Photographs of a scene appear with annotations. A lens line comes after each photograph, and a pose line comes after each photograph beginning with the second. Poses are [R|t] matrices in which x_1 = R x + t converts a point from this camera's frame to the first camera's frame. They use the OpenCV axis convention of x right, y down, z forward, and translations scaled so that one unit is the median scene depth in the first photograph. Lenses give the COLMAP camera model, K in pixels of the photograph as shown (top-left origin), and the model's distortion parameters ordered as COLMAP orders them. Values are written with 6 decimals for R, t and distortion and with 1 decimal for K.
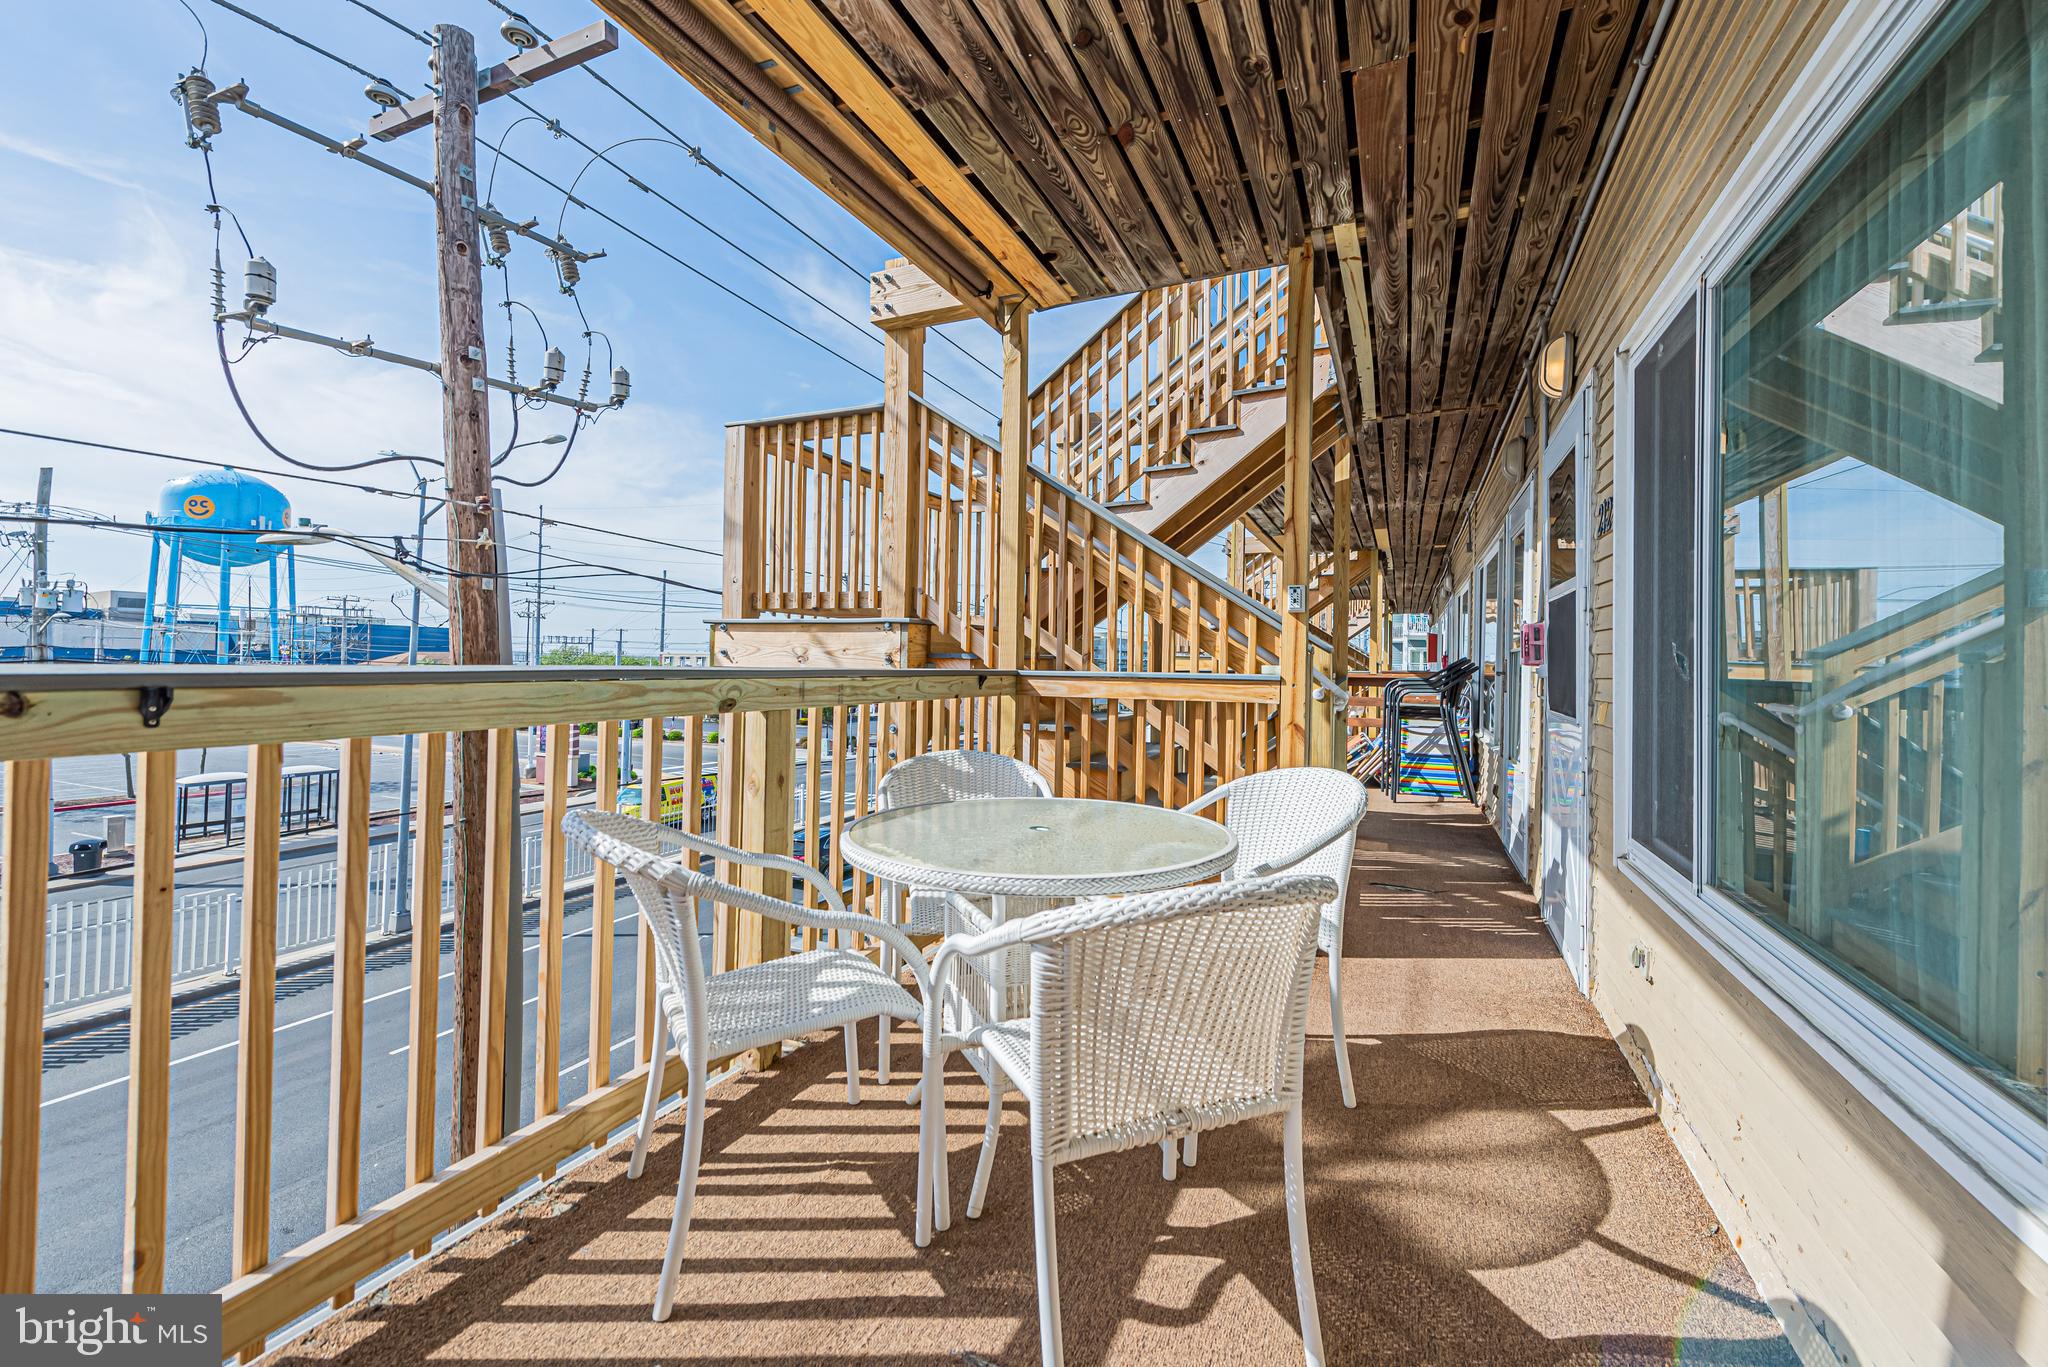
lens RADIAL K [[809.3, 0, 1026.3], [0, 809.3, 664.1], [0, 0, 1]] dist [0.000293, -0.000327]
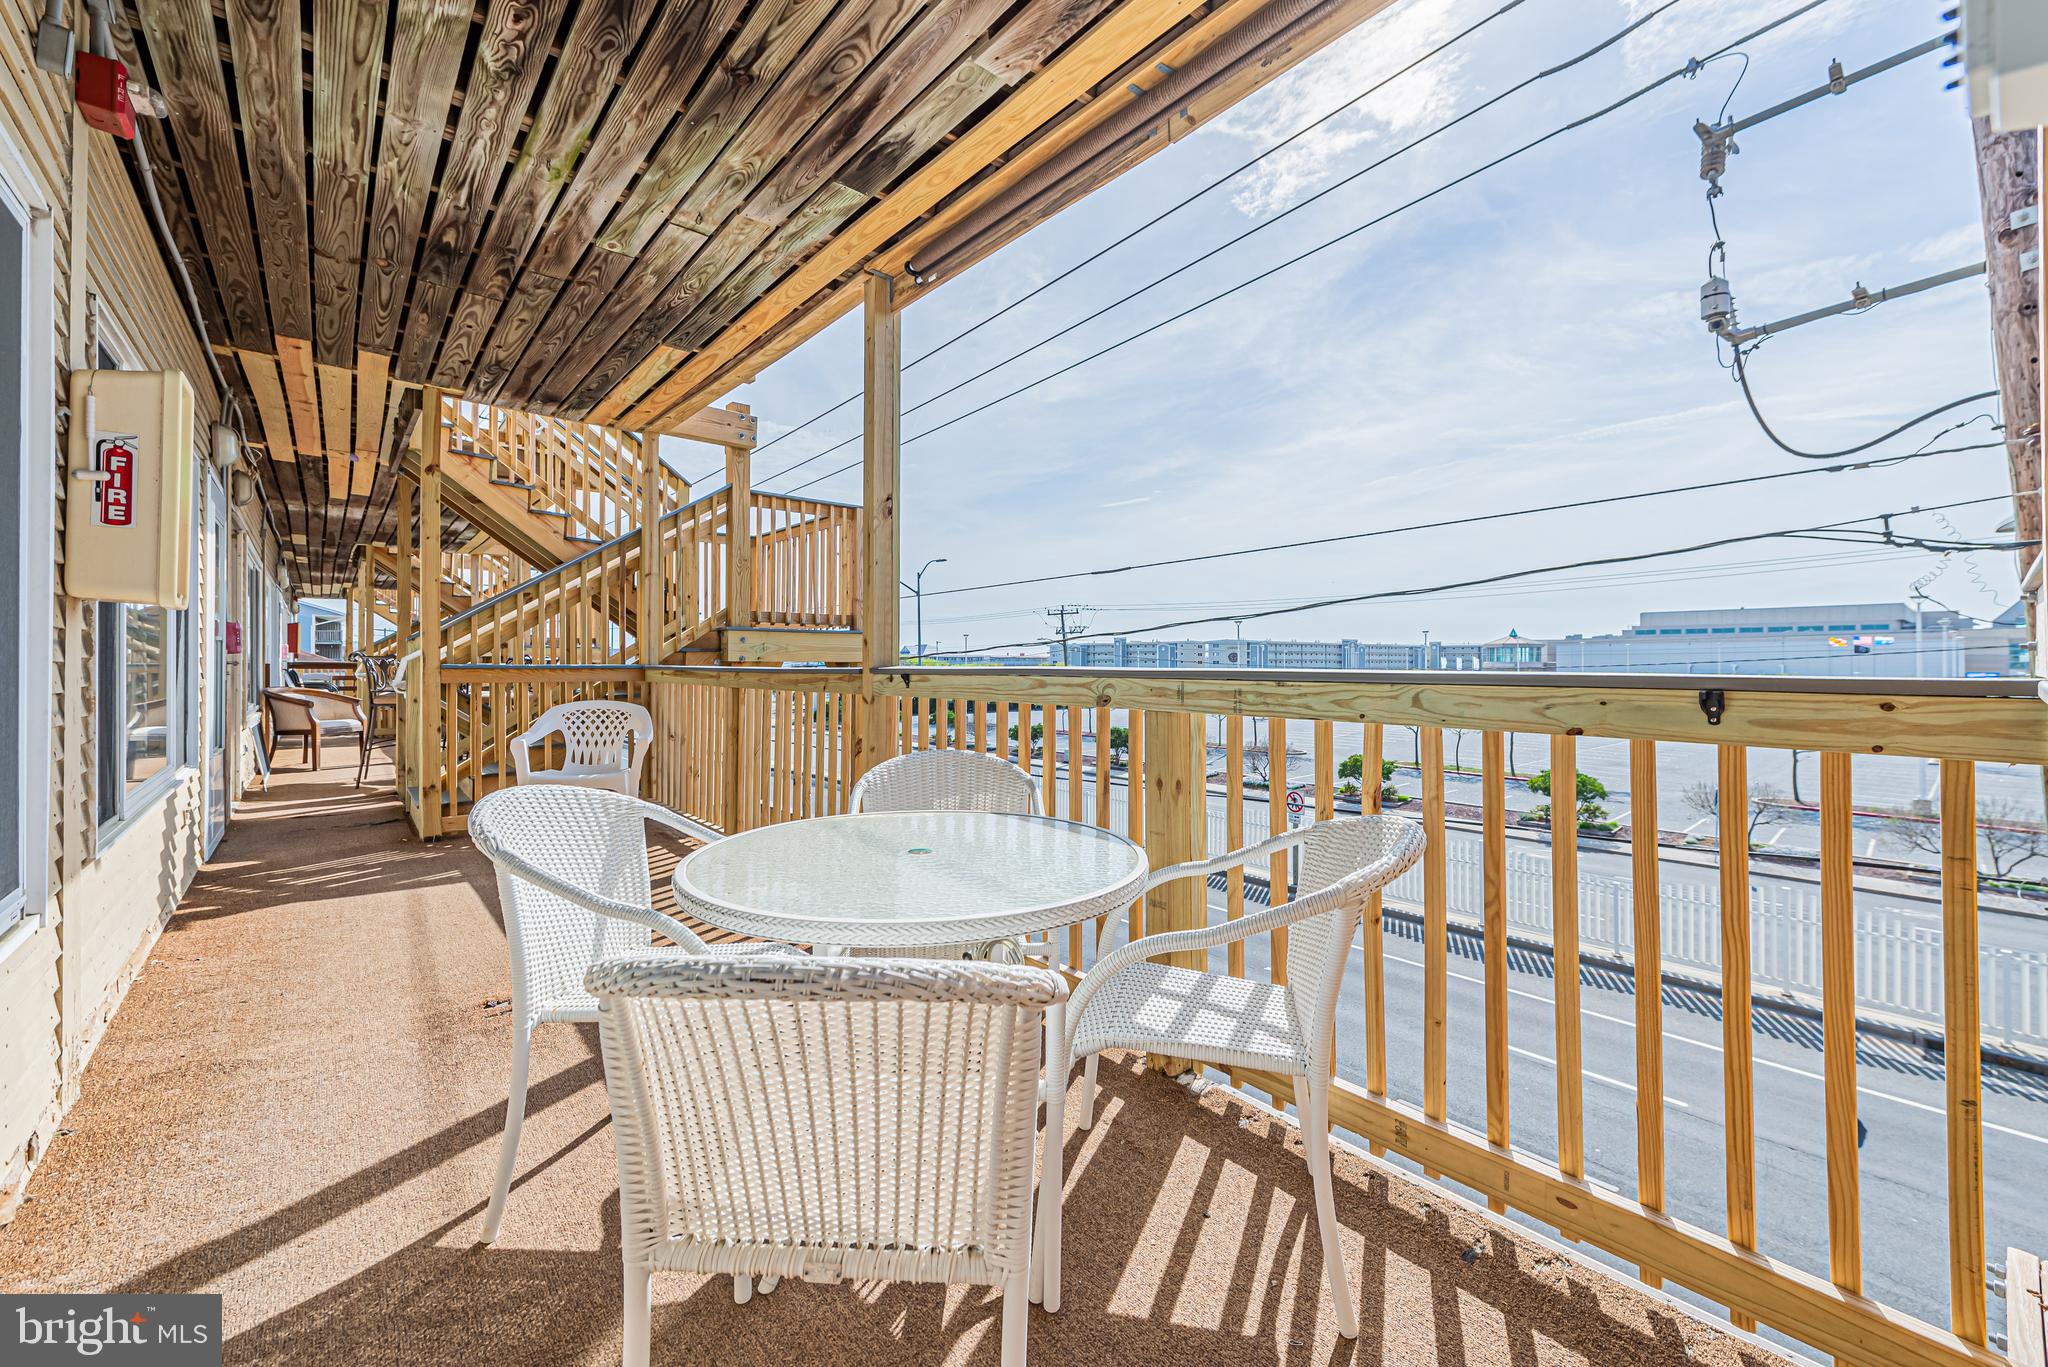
lens RADIAL K [[809.3, 0, 1026.0], [0, 809.3, 667.7], [0, 0, 1]] dist [0.000293, -0.000327]
pose [[-0.410077, -0.003502, -0.912044, 0.655059], [-0.001300, 0.999994, -0.003255, 0.004573], [0.912050, -0.000149, -0.410079, 1.128368]]
